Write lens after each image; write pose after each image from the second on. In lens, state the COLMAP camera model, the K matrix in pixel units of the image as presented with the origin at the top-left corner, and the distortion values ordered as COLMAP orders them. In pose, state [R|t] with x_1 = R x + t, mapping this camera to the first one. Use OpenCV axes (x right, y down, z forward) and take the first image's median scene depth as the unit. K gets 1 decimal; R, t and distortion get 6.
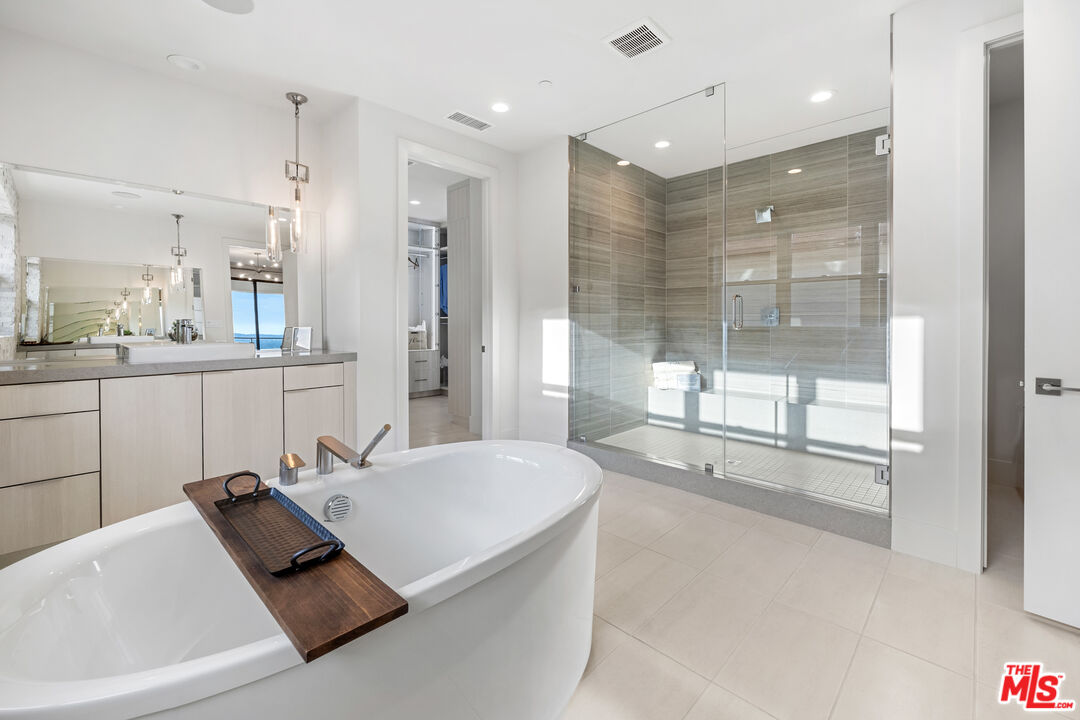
lens RADIAL K [[452.3, 0, 539.4], [0, 452.3, 323.6], [0, 0, 1]] dist [0.000485, 0.000125]
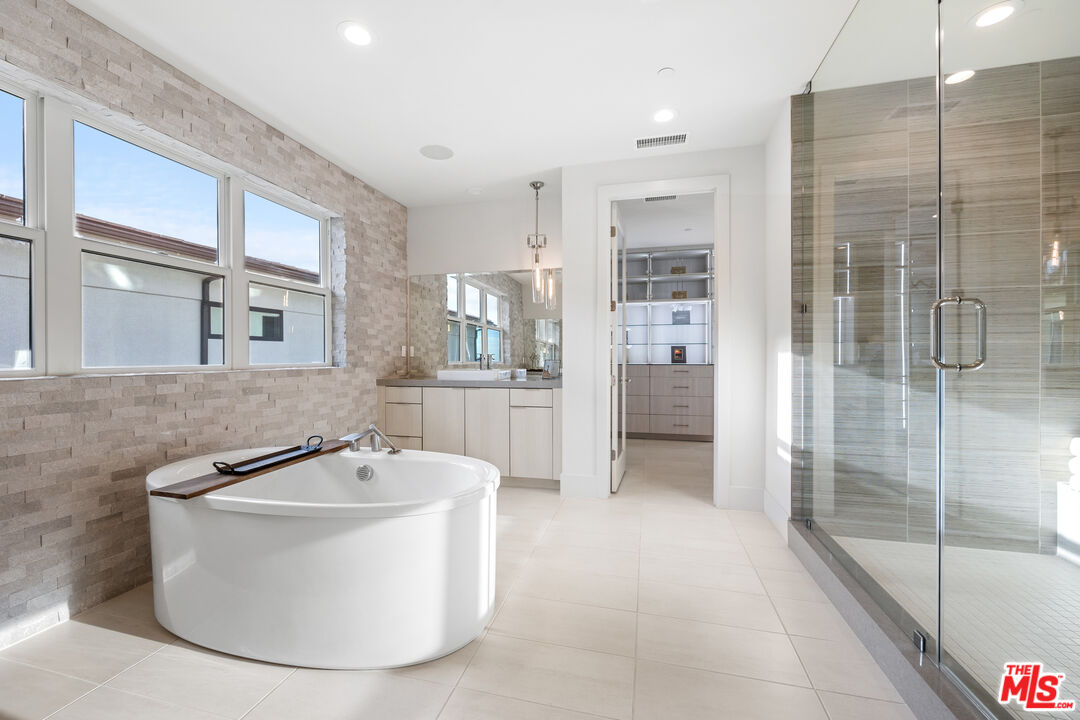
lens RADIAL K [[444.9, 0, 540.0], [0, 444.9, 360.0], [0, 0, 1]] dist [0.000753, 0.000177]
pose [[0.497431, 0.004771, -0.867490, 0.479178], [-0.006321, 0.999978, 0.001876, 0.004842], [0.867480, 0.004550, 0.497451, 0.302905]]
